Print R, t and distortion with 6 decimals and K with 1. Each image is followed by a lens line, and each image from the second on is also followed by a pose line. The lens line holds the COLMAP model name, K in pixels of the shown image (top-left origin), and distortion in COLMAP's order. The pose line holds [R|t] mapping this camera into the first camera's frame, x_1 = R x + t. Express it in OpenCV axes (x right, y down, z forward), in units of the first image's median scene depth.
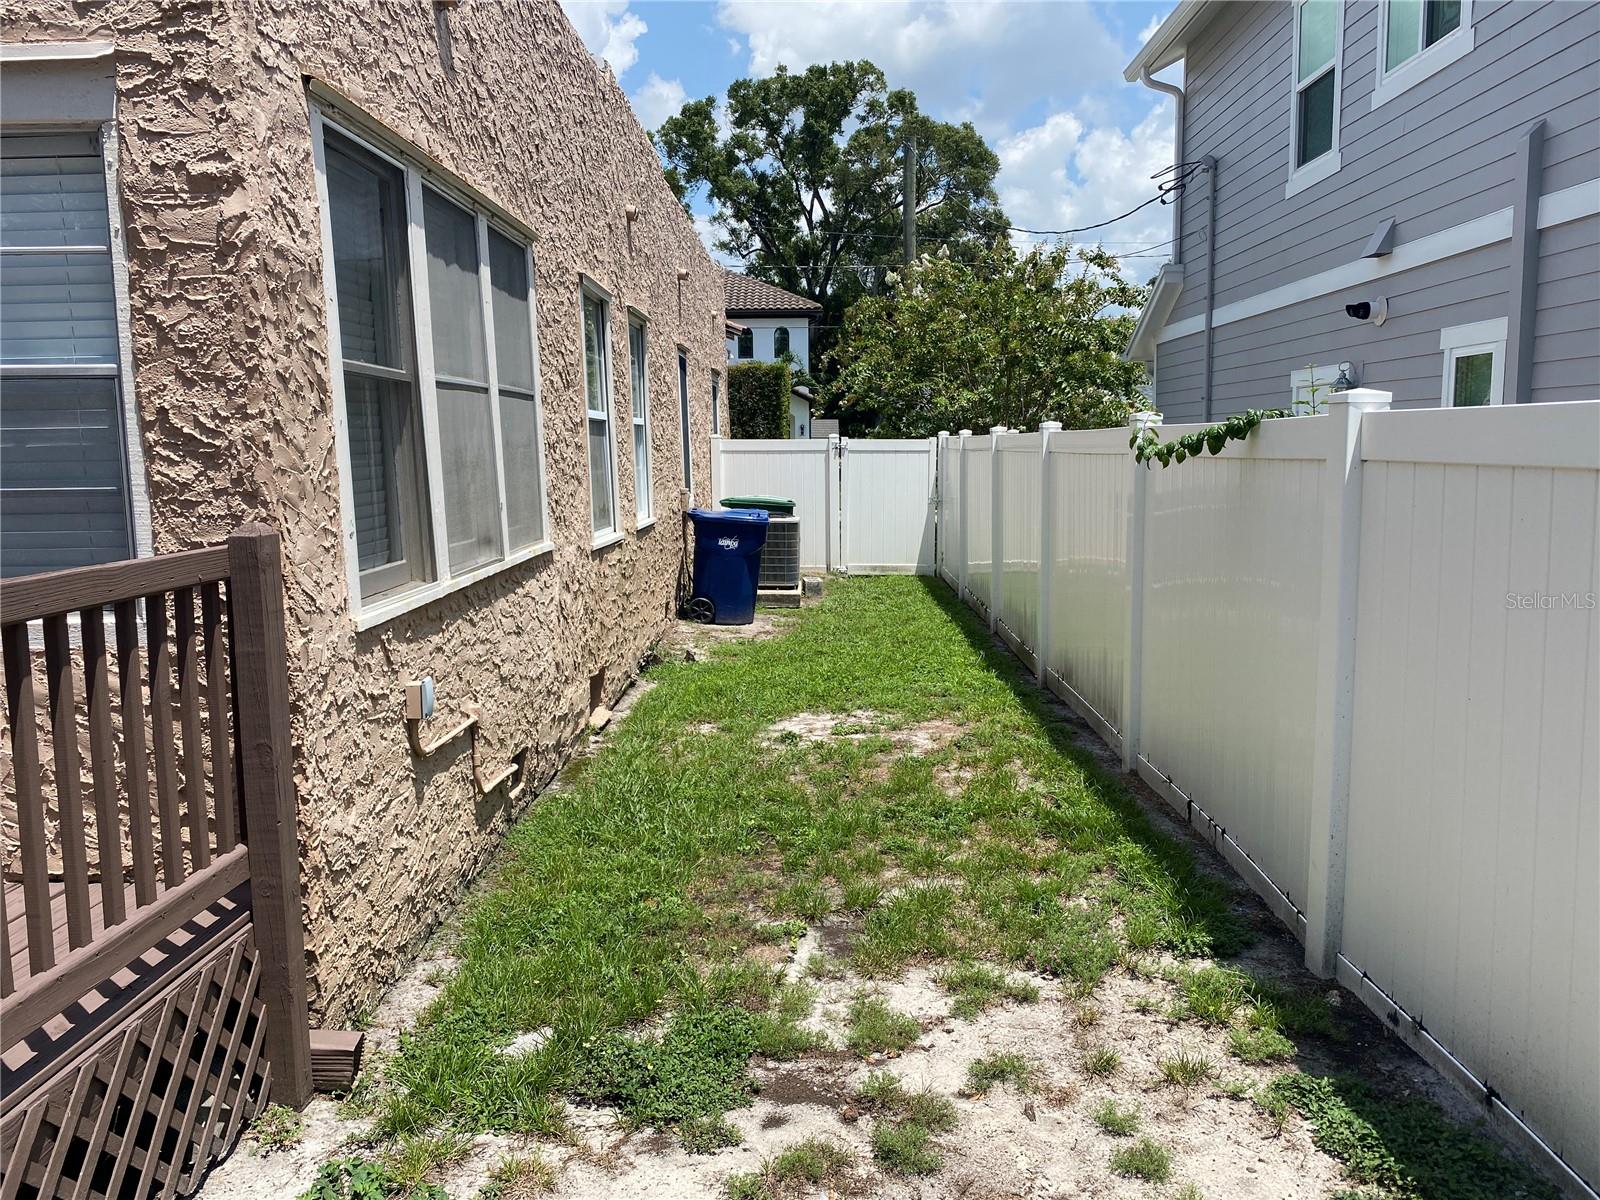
lens RADIAL K [[1223.8, 0, 799.0], [0, 1223.8, 598.0], [0, 0, 1]] dist [0.030942, -0.013313]
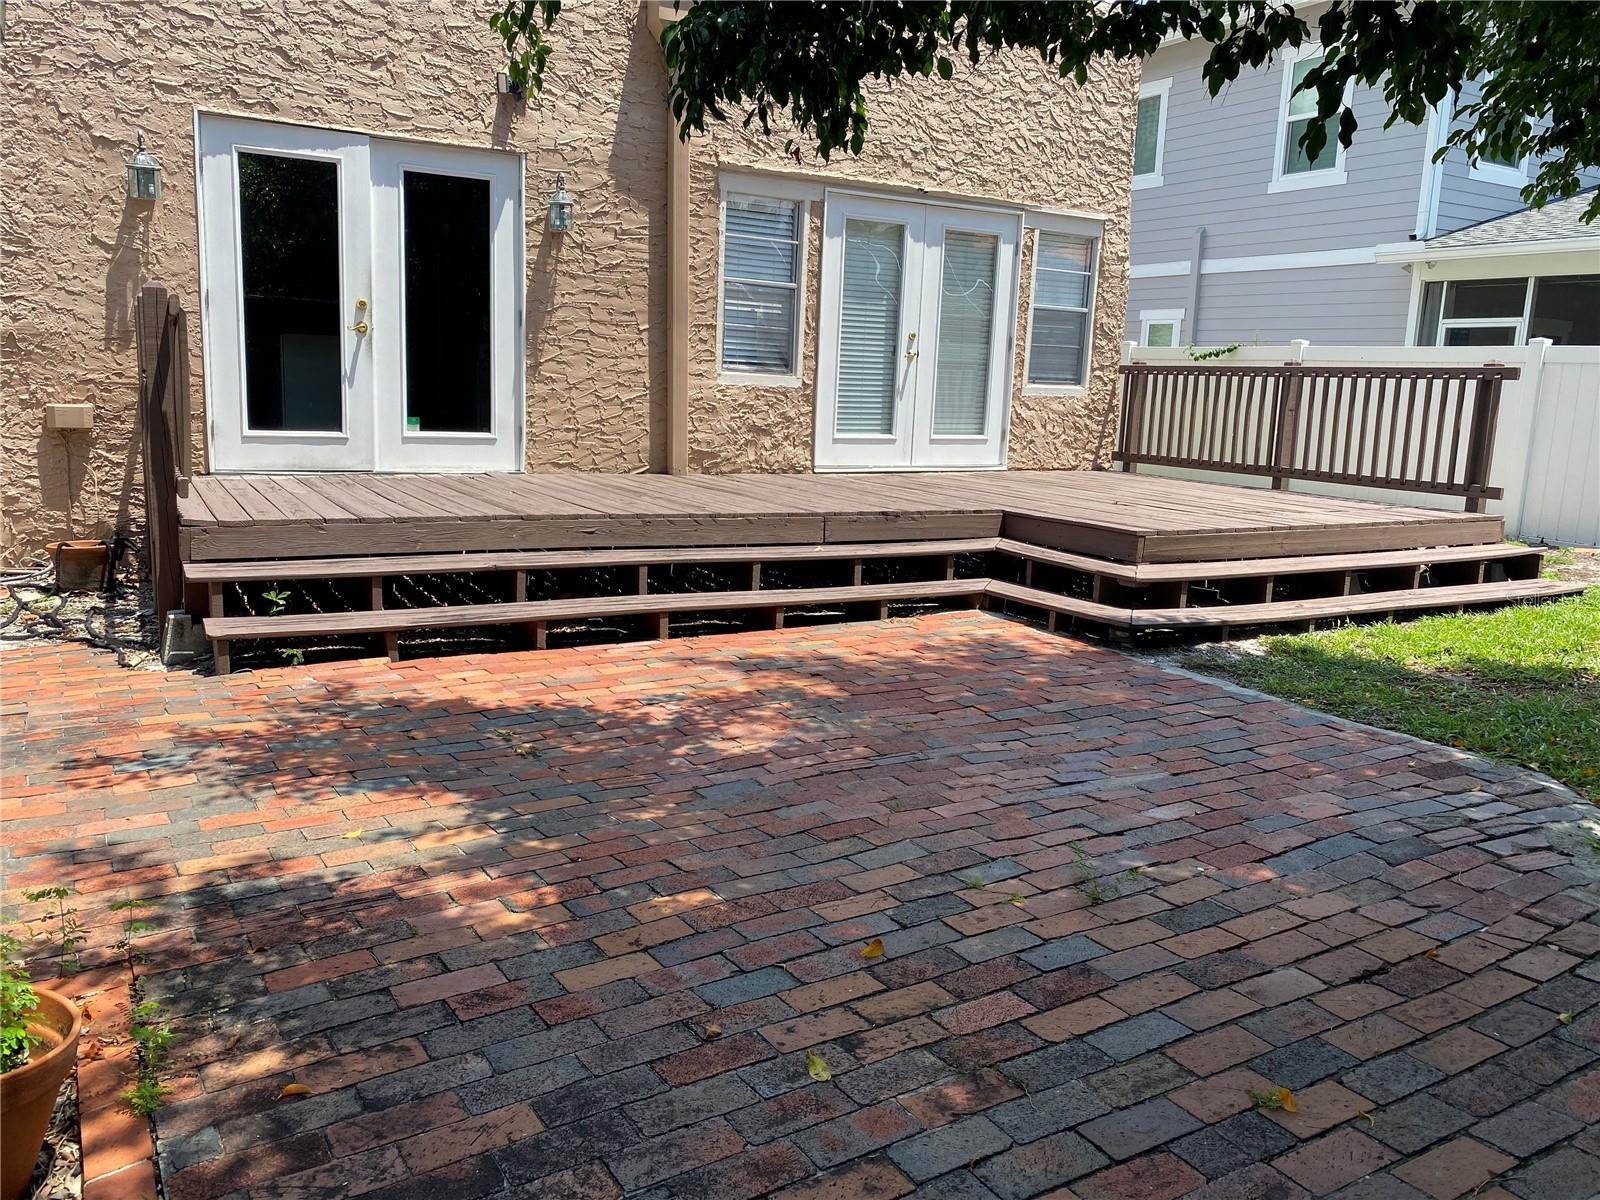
lens RADIAL K [[1223.8, 0, 802.3], [0, 1223.8, 595.6], [0, 0, 1]] dist [0.030942, -0.013313]
pose [[0.851021, -0.044848, 0.523212, -2.980547], [0.013883, 0.997920, 0.062958, 0.363188], [-0.524948, -0.046315, 0.849874, -1.446510]]
